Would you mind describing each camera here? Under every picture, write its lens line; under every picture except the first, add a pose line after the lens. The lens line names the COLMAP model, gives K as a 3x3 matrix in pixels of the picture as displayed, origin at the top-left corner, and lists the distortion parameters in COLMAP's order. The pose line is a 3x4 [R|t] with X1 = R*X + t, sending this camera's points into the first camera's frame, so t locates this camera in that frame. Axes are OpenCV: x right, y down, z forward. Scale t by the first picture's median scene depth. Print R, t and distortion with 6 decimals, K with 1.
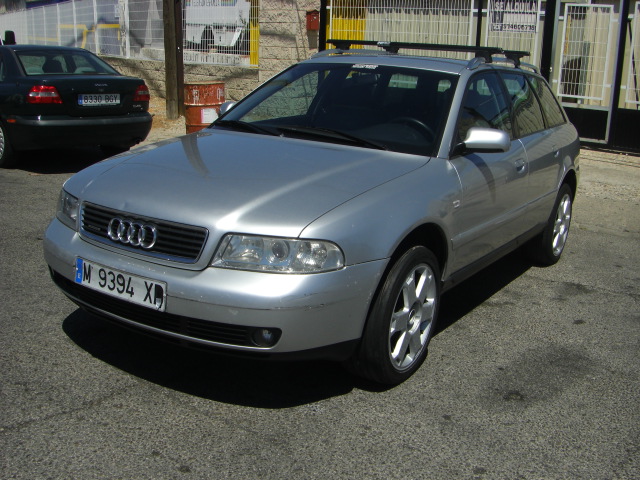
lens RADIAL K [[728.1, 0, 320.0], [0, 728.1, 240.0], [0, 0, 1]] dist [-0.203604, 0.168289]
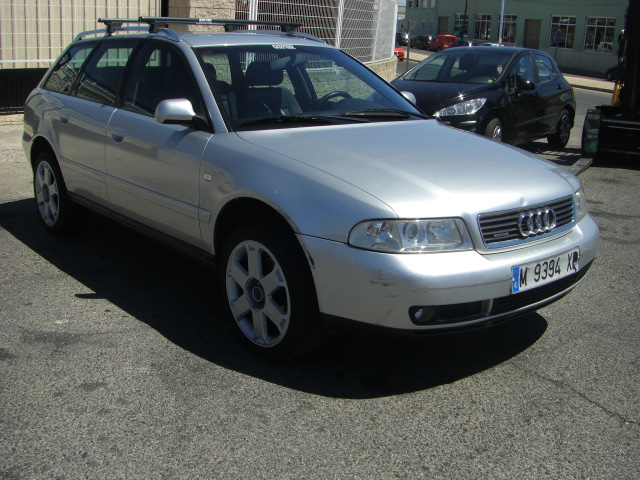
lens RADIAL K [[724.4, 0, 320.0], [0, 724.4, 240.0], [0, 0, 1]] dist [-0.109681, 0.006944]
pose [[0.276243, -0.297271, 0.913958, -1.340234], [0.222113, 0.944965, 0.240222, -0.315328], [-0.935070, 0.136642, 0.327068, 0.954109]]
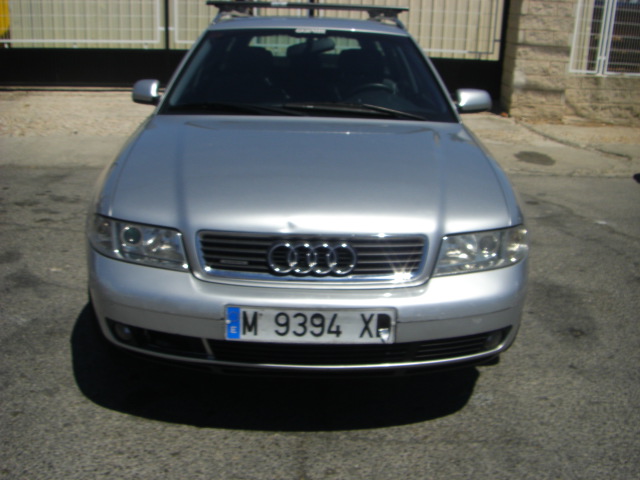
lens RADIAL K [[728.1, 0, 320.0], [0, 728.1, 240.0], [0, 0, 1]] dist [-0.203604, 0.168289]
pose [[0.823326, -0.190260, 0.534730, -0.674923], [0.152329, 0.981648, 0.114733, -0.119814], [-0.546745, -0.013008, 0.837198, 0.327921]]
